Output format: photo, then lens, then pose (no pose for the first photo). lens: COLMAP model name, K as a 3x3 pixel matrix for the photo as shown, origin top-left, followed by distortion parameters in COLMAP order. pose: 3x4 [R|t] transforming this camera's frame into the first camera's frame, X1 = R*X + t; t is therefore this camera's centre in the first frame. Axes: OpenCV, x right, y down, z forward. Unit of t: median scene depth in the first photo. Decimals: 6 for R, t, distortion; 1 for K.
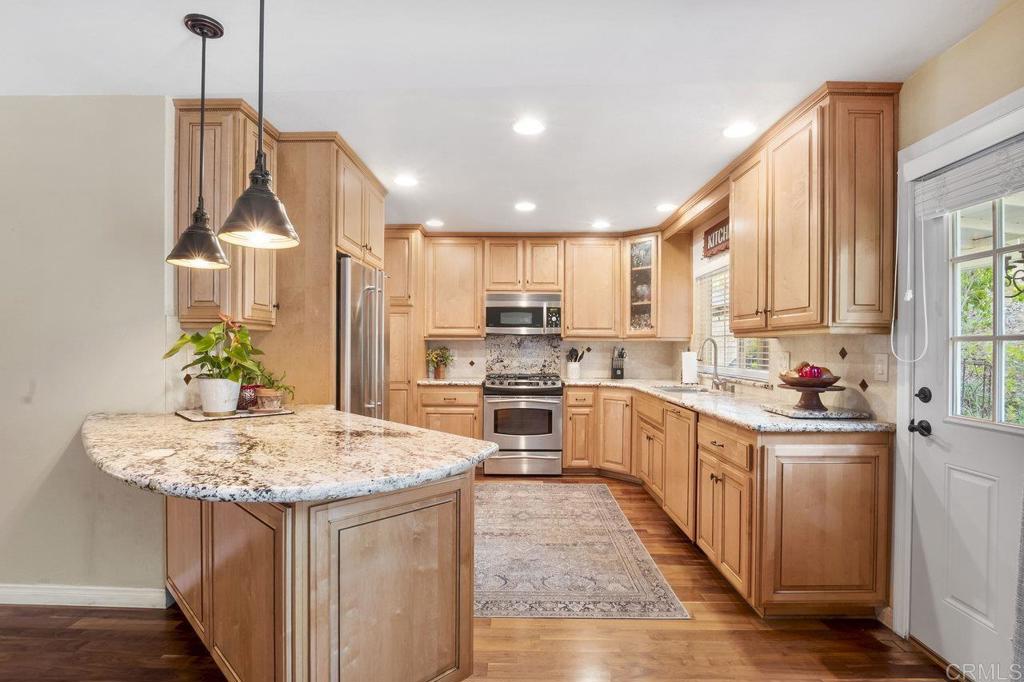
lens RADIAL K [[500.1, 0, 512.1], [0, 500.1, 352.0], [0, 0, 1]] dist [-0.025669, 0.000532]
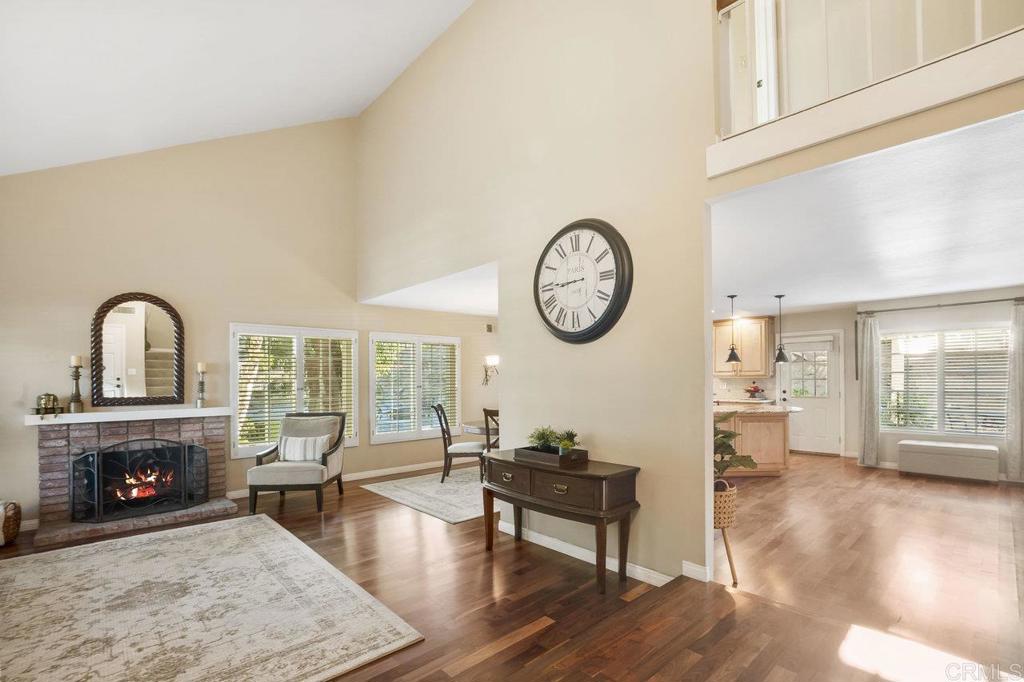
lens RADIAL K [[463.6, 0, 514.5], [0, 463.6, 377.9], [0, 0, 1]] dist [-0.037613, 0.010513]
pose [[0.722572, -0.014789, 0.691137, -2.036178], [0.020211, 0.999796, 0.000264, -0.047345], [-0.691000, 0.013778, 0.722723, -0.158247]]
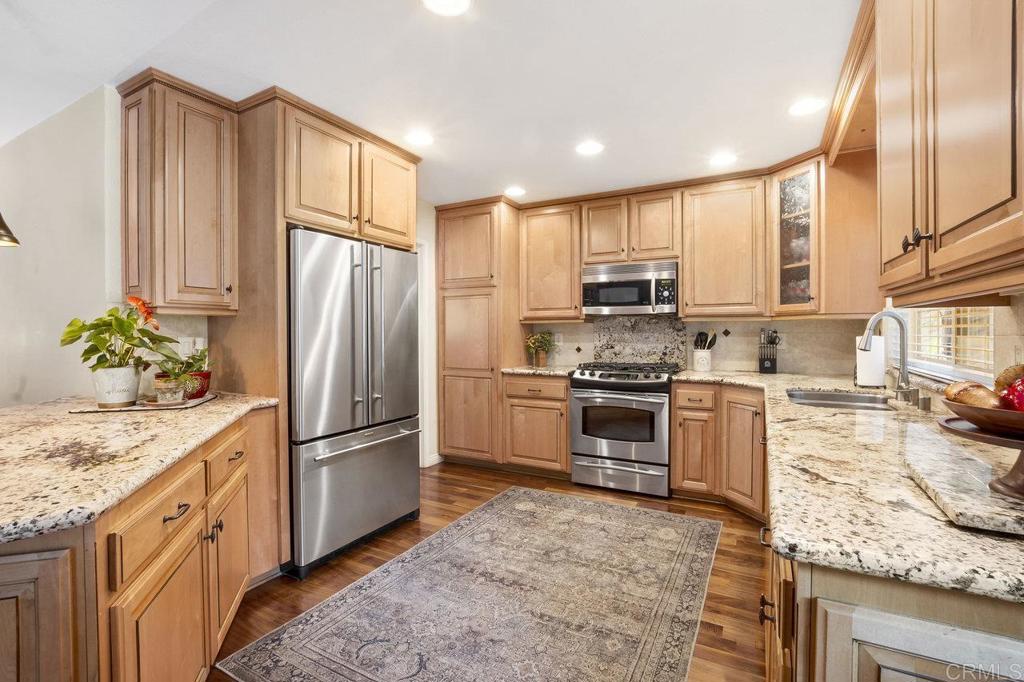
lens RADIAL K [[454.1, 0, 510.0], [0, 454.1, 339.5], [0, 0, 1]] dist [-0.036298, 0.006710]
pose [[0.881276, -0.000632, -0.472602, 0.278462], [0.004169, 0.999971, 0.006438, -0.000707], [0.472584, -0.007644, 0.881252, 0.370072]]
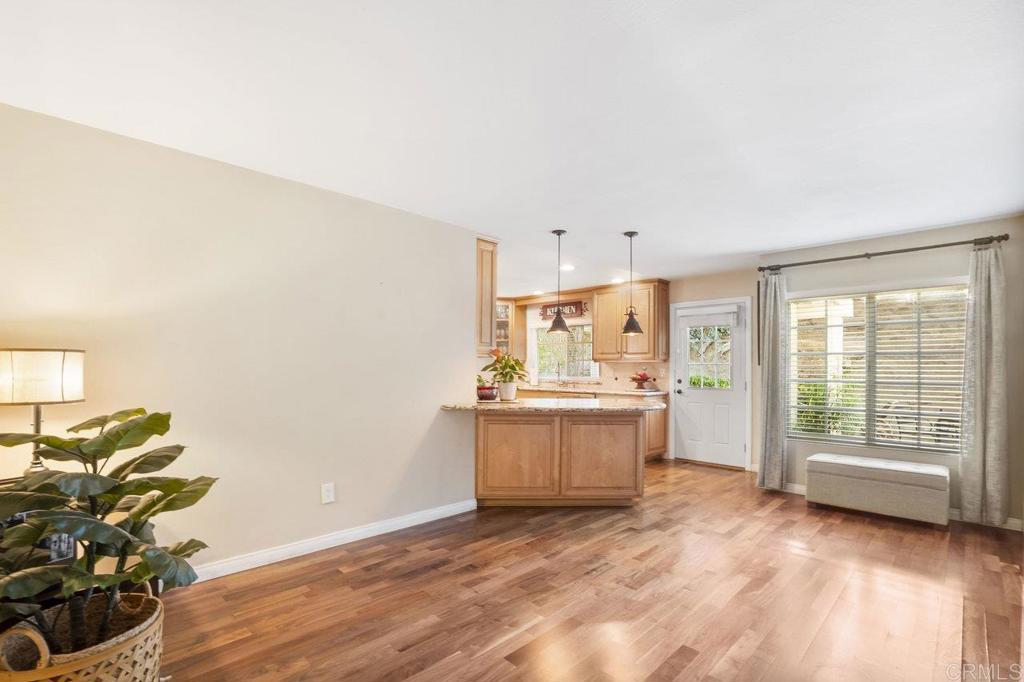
lens RADIAL K [[468.9, 0, 511.3], [0, 468.9, 361.1], [0, 0, 1]] dist [-0.035738, 0.009494]
pose [[0.694770, 0.007670, 0.719191, -1.191944], [0.002965, 0.999904, -0.013529, -0.004760], [-0.719226, 0.011532, 0.694680, -0.194050]]
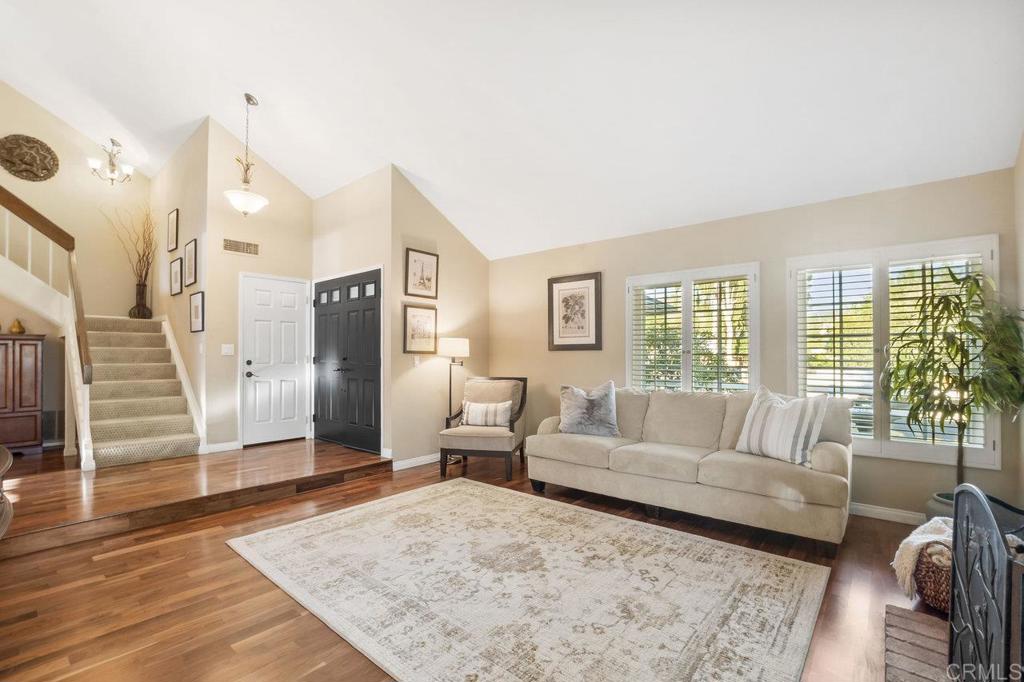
lens RADIAL K [[449.3, 0, 511.6], [0, 449.3, 346.1], [0, 0, 1]] dist [-0.027601, 0.000716]
pose [[-0.632888, -0.023876, -0.773875, -1.391415], [-0.010784, 0.999699, -0.022024, -0.015859], [0.774168, -0.005594, -0.632955, 1.296338]]
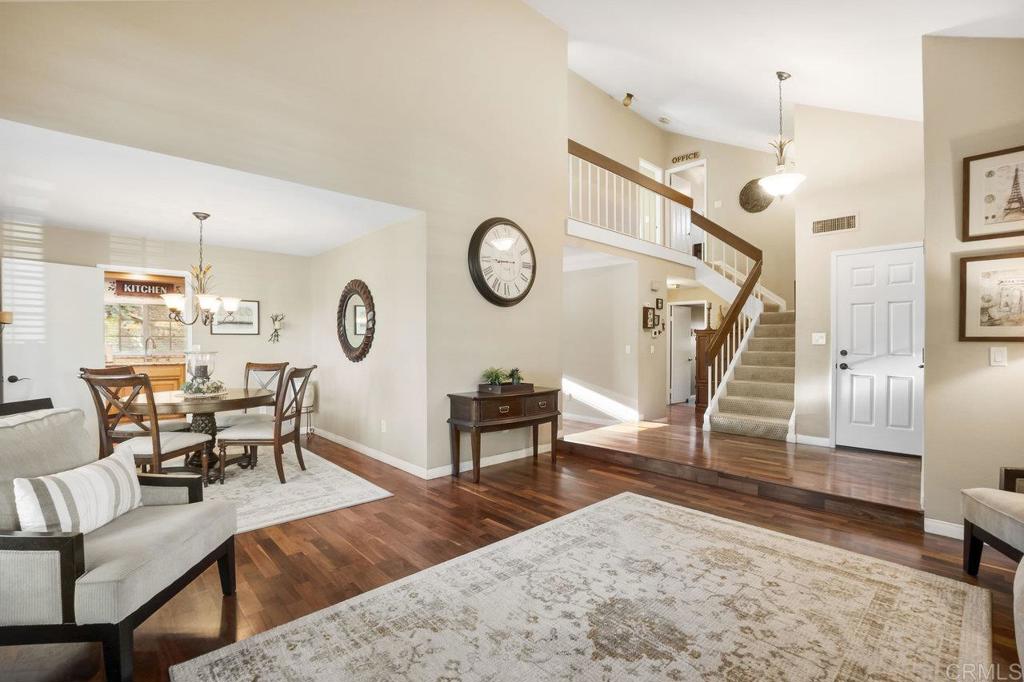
lens RADIAL K [[454.1, 0, 510.0], [0, 454.1, 339.5], [0, 0, 1]] dist [-0.036298, 0.006710]
pose [[-0.695109, -0.004100, 0.718893, -2.228302], [-0.003741, 0.999991, 0.002087, -0.022809], [-0.718895, -0.001239, -0.695118, 1.294687]]
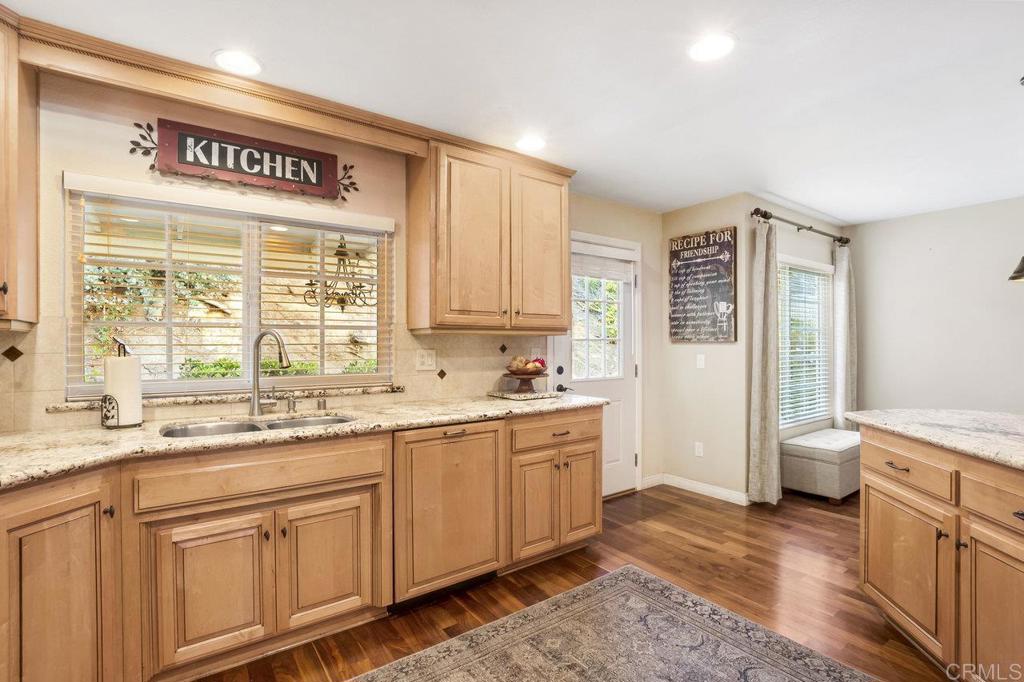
lens RADIAL K [[476.2, 0, 515.9], [0, 476.2, 343.1], [0, 0, 1]] dist [-0.023585, -0.000050]
pose [[-0.597559, -0.003658, 0.801817, -0.255637], [0.009856, 0.999881, 0.011906, -0.018530], [-0.801765, 0.015017, -0.597451, 1.194192]]
